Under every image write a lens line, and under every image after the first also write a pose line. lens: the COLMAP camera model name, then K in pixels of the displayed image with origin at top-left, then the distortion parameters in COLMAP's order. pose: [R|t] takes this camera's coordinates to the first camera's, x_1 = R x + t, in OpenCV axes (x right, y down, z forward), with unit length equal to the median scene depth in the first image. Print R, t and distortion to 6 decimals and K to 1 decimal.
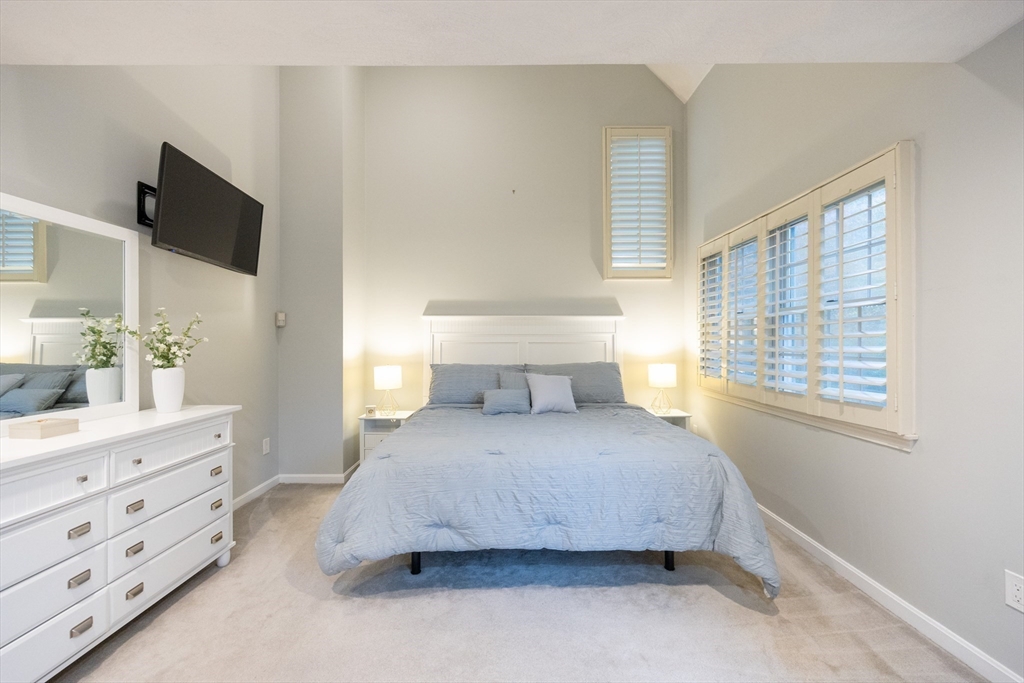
lens RADIAL K [[399.7, 0, 512.0], [0, 399.7, 341.5], [0, 0, 1]] dist [-0.001841, -0.000259]
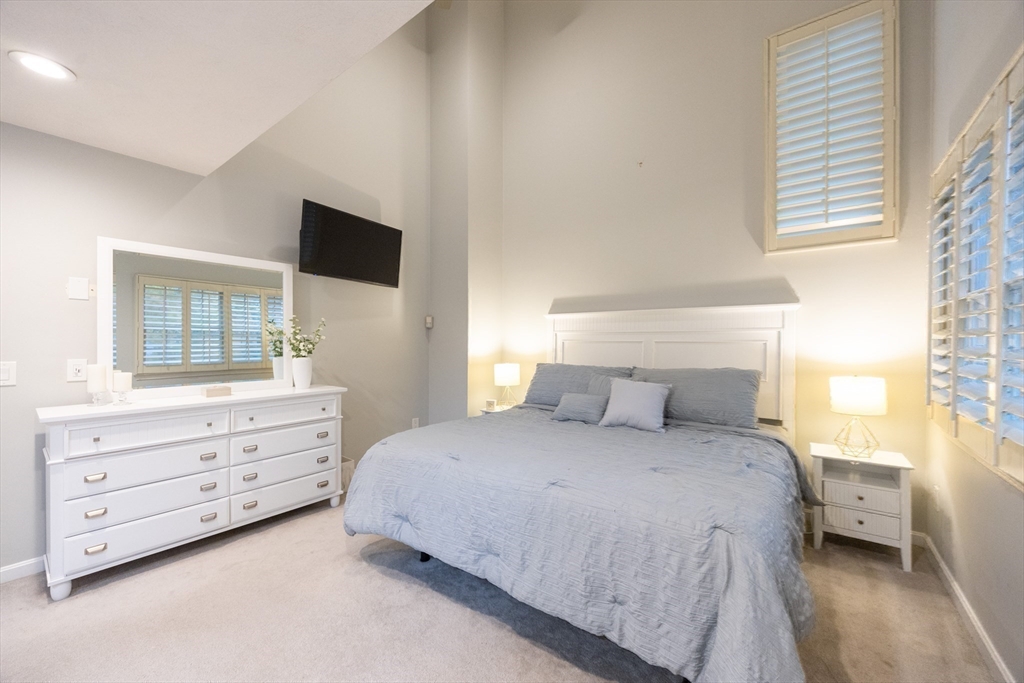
lens RADIAL K [[390.1, 0, 519.4], [0, 390.1, 343.5], [0, 0, 1]] dist [0.002767, 0.000029]
pose [[0.799035, 0.004487, -0.601267, 0.409994], [-0.003069, 0.999990, 0.003383, 0.006106], [0.601276, -0.000858, 0.799041, 0.241079]]
